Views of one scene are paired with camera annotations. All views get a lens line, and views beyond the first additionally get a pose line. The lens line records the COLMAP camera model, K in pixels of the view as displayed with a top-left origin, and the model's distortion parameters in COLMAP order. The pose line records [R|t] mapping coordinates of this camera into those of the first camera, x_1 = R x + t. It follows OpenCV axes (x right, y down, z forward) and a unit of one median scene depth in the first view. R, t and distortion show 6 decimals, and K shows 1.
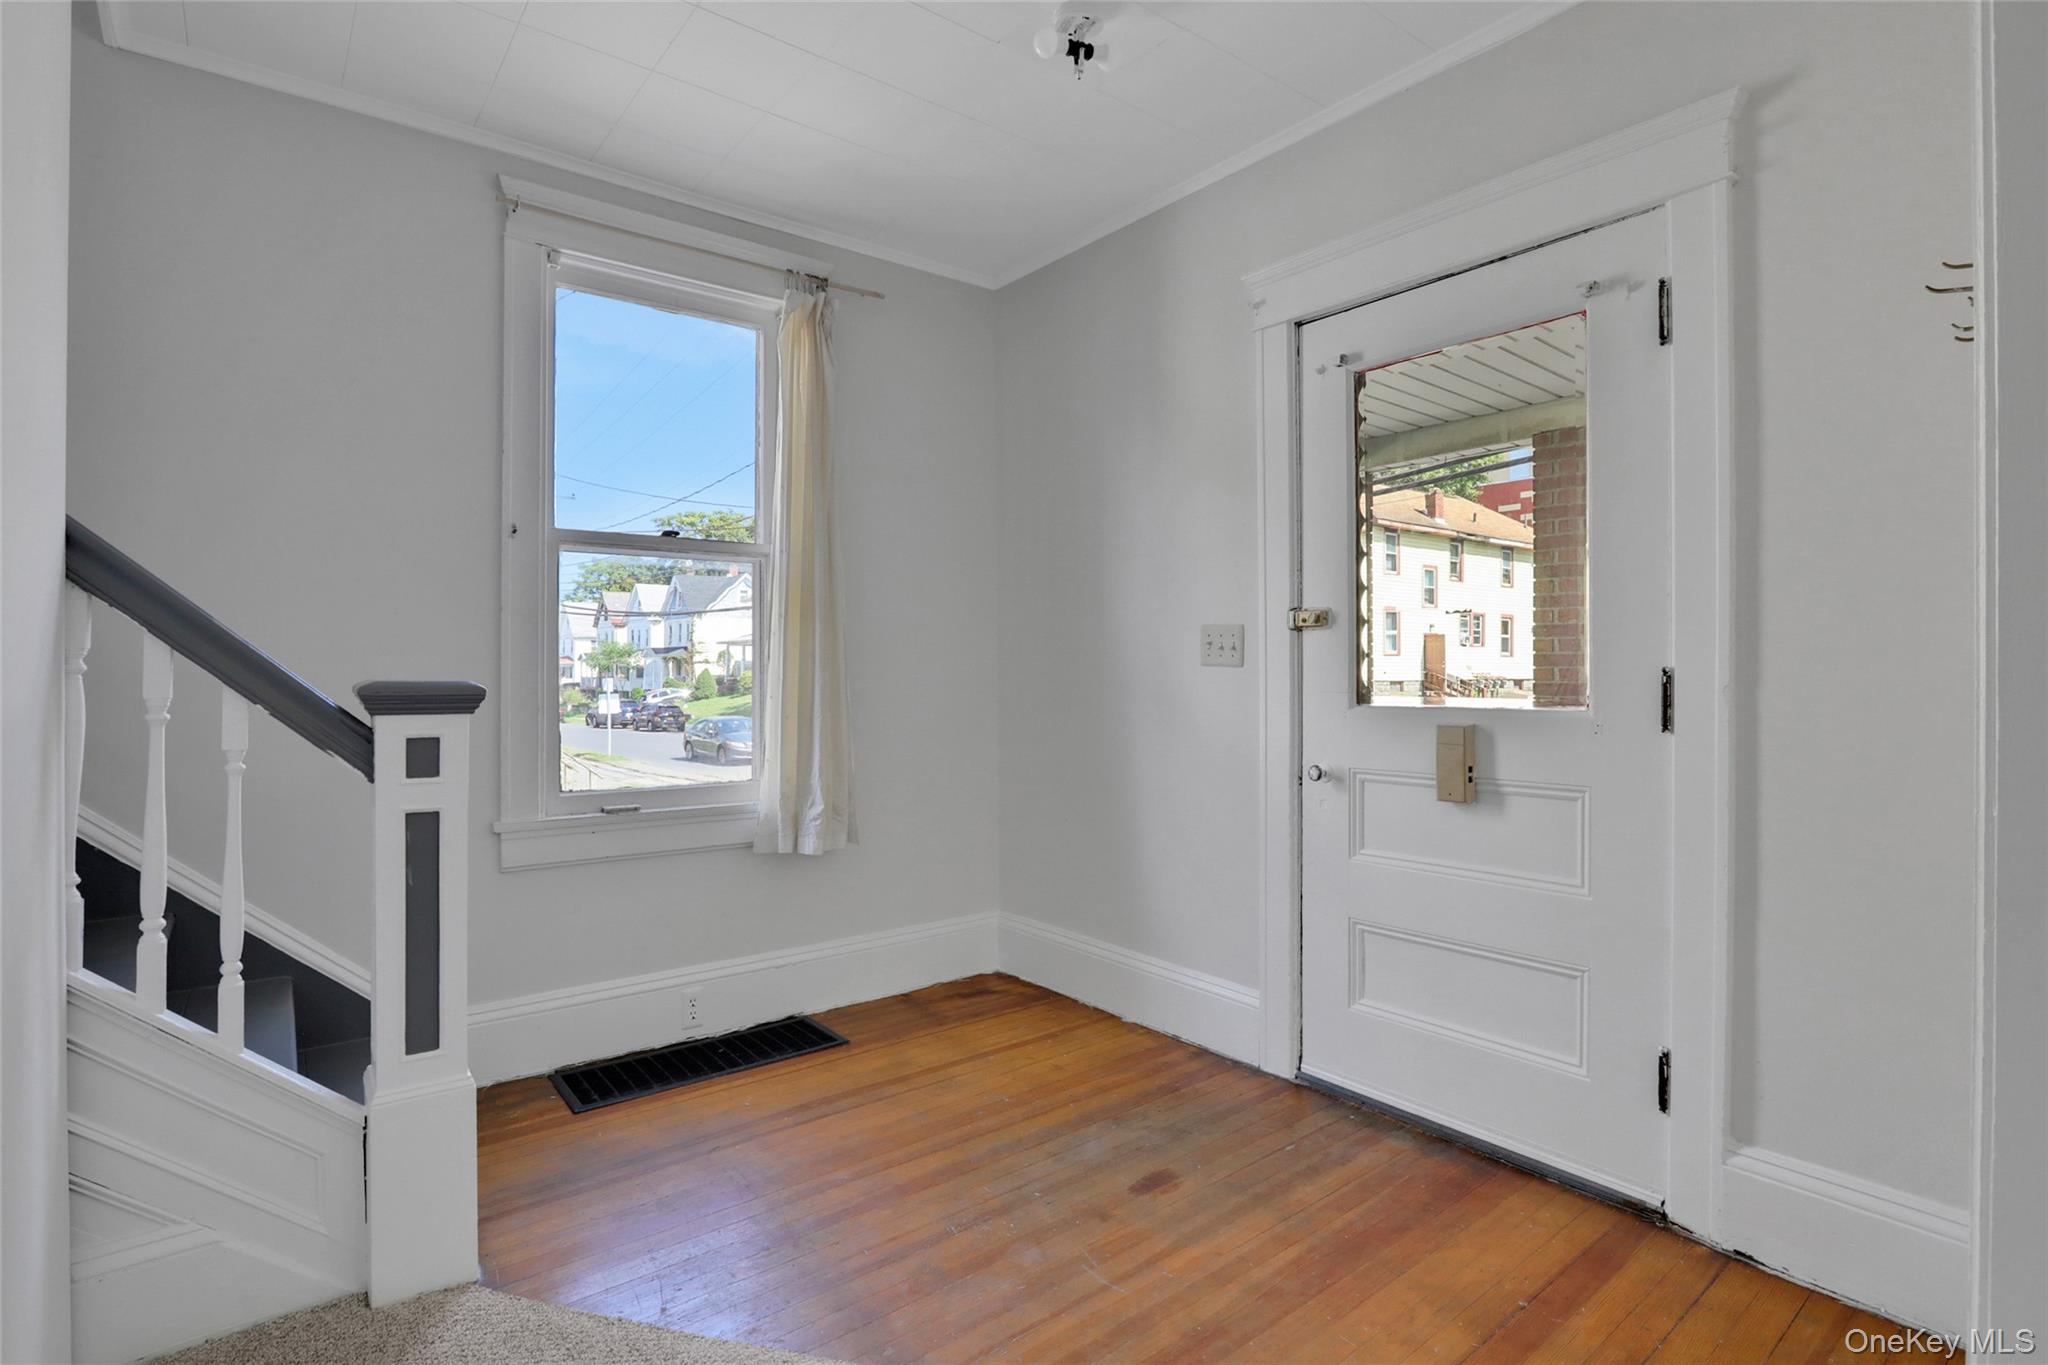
lens RADIAL K [[962.8, 0, 1023.6], [0, 962.8, 662.0], [0, 0, 1]] dist [-0.068359, 0.029518]
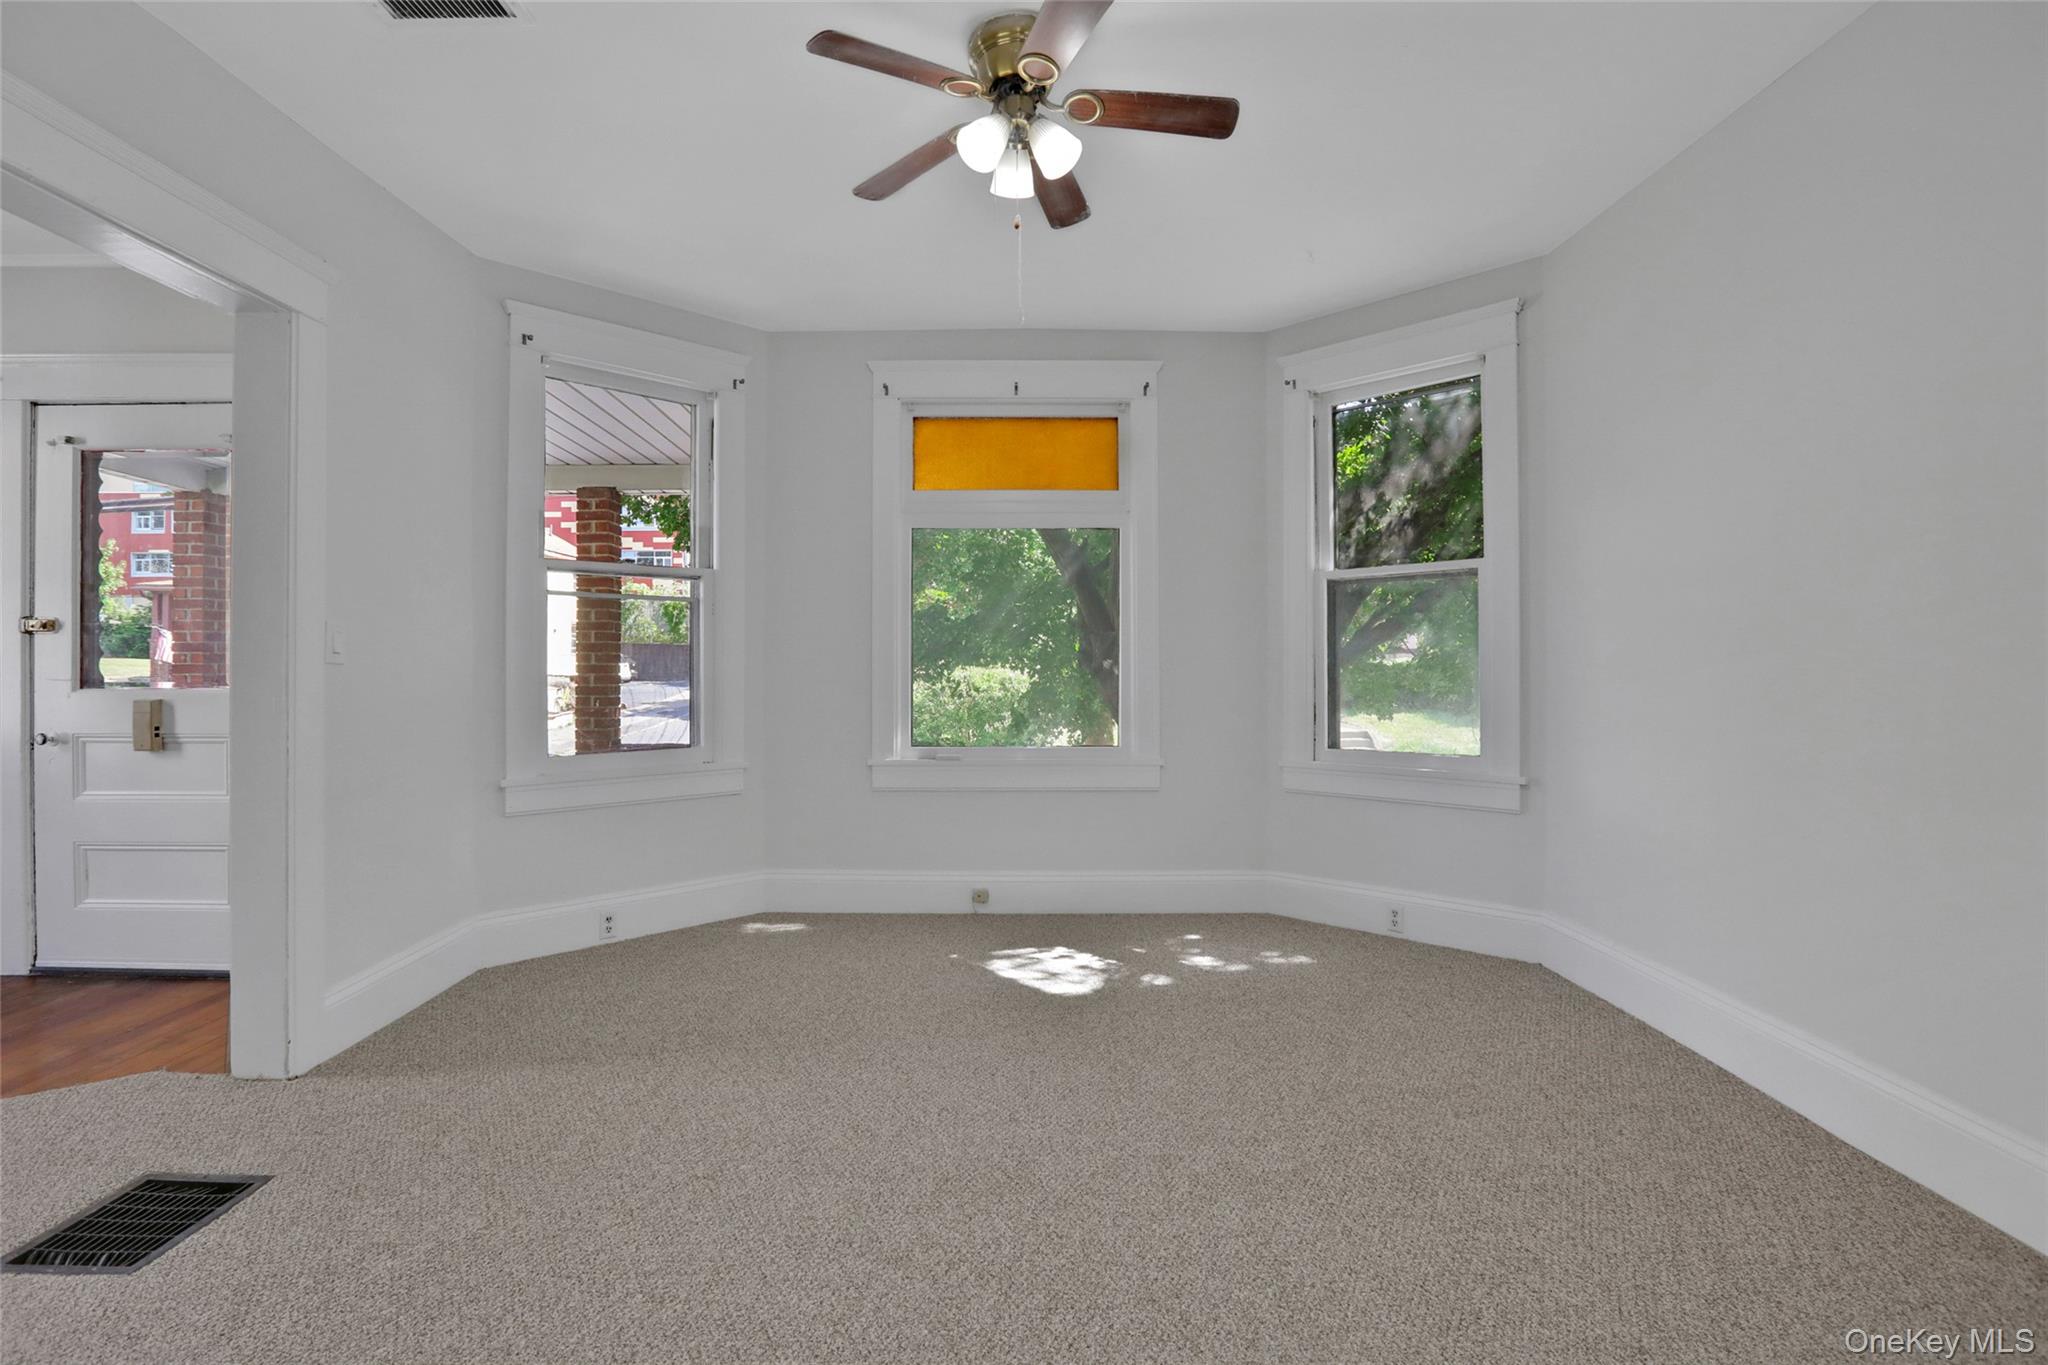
lens RADIAL K [[962.8, 0, 1023.6], [0, 962.8, 662.0], [0, 0, 1]] dist [-0.068359, 0.029518]
pose [[0.641349, 0.005669, 0.767229, 0.191390], [-0.011723, 0.999928, 0.002411, -0.013046], [-0.767160, -0.010540, 0.641369, -0.917030]]
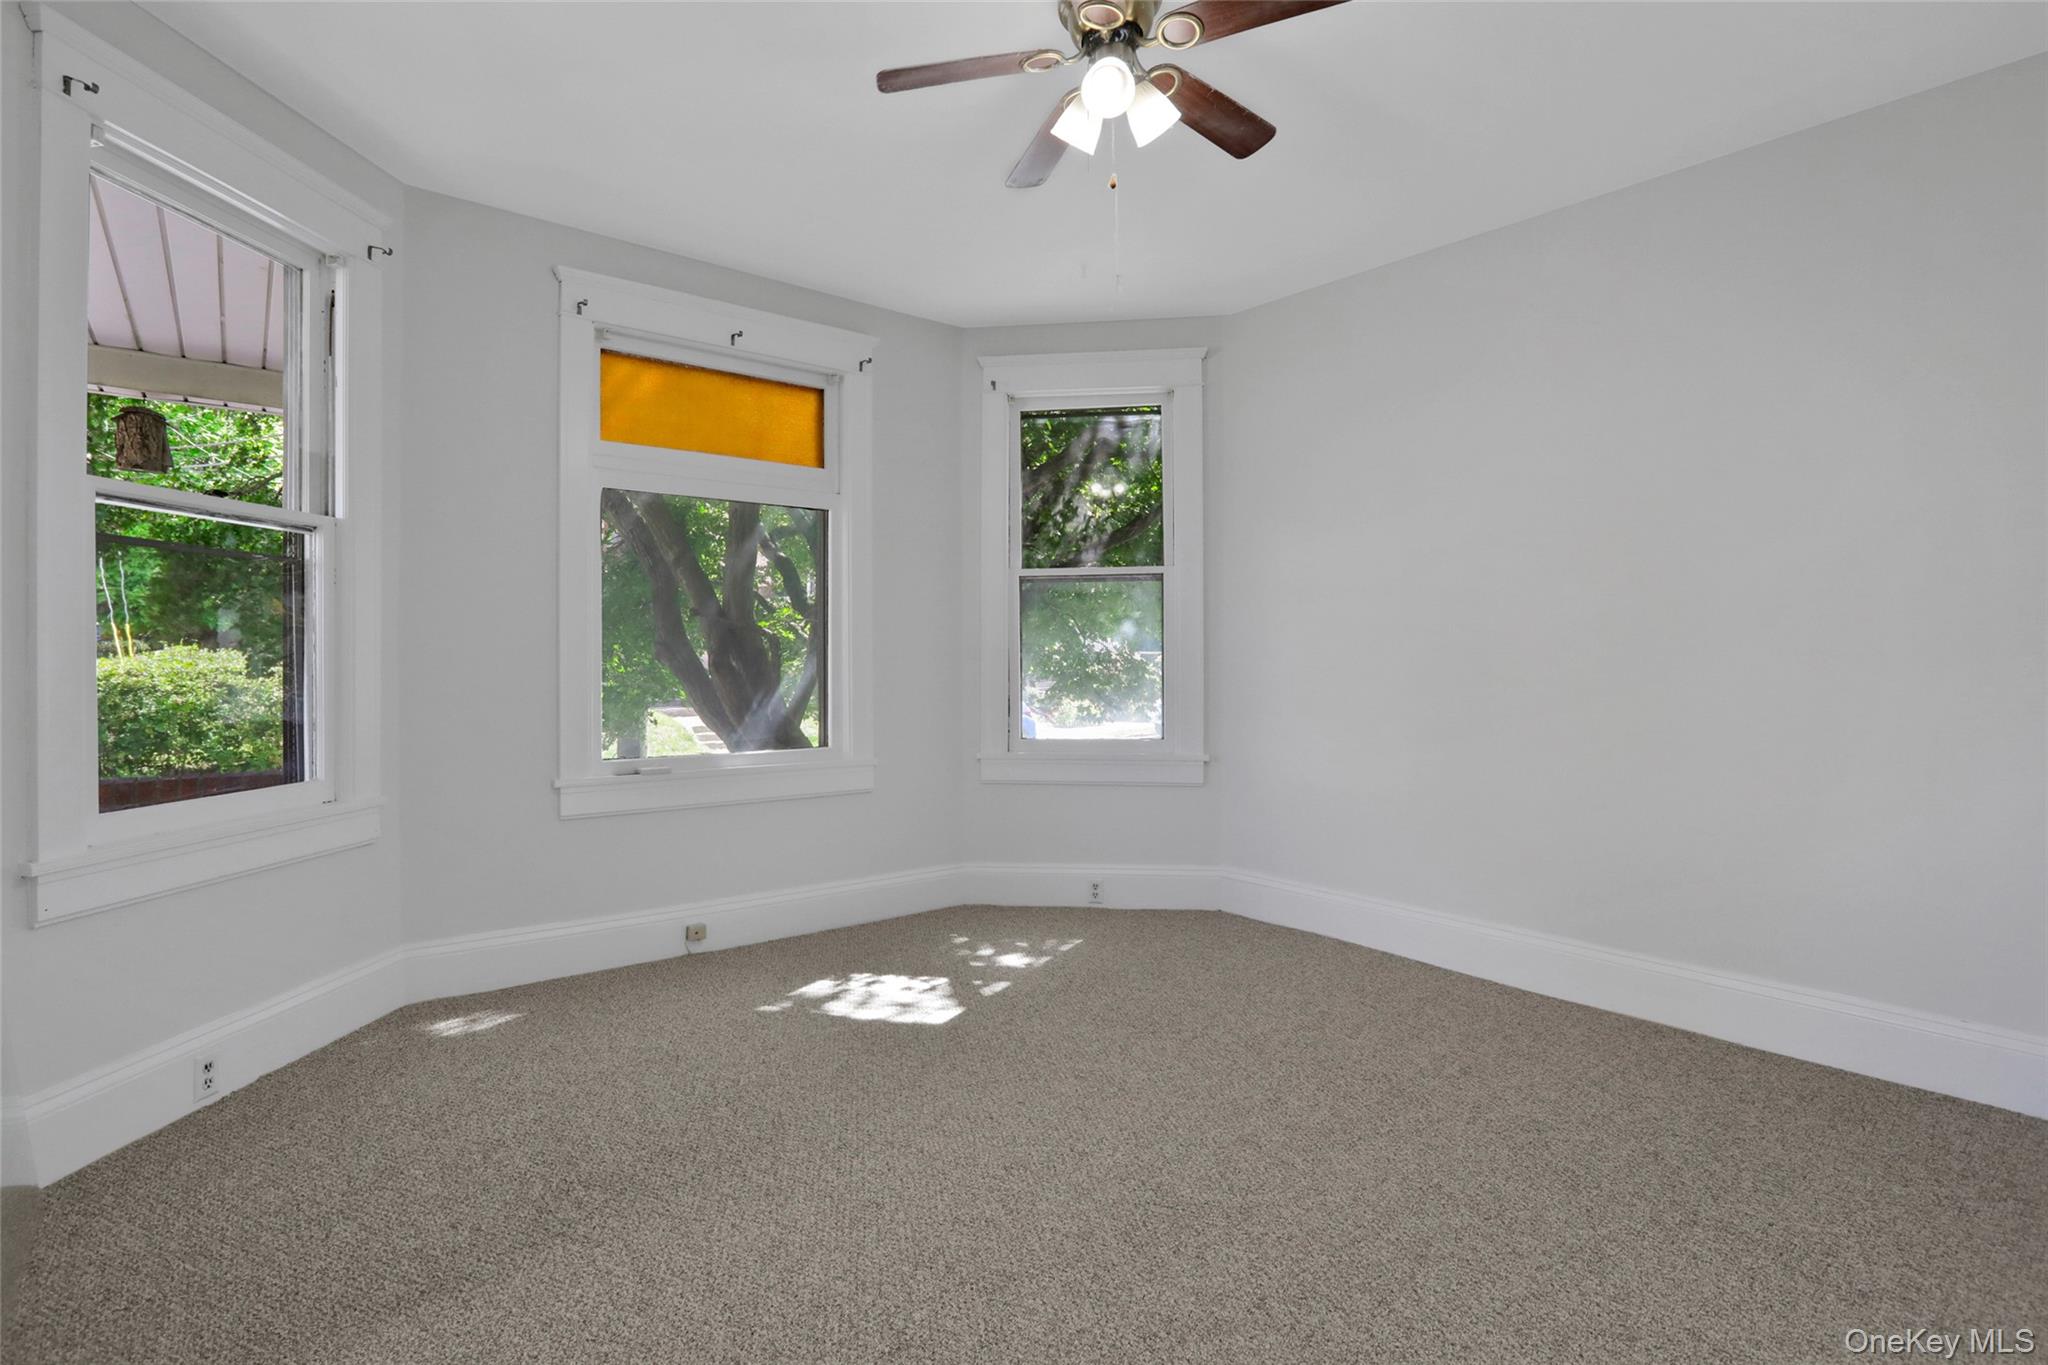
lens RADIAL K [[962.8, 0, 1023.6], [0, 962.8, 662.0], [0, 0, 1]] dist [-0.068359, 0.029518]
pose [[0.040763, -0.000051, 0.999169, -0.641360], [-0.014559, 0.999894, 0.000645, 0.029491], [-0.999063, -0.014574, 0.040758, 2.638991]]
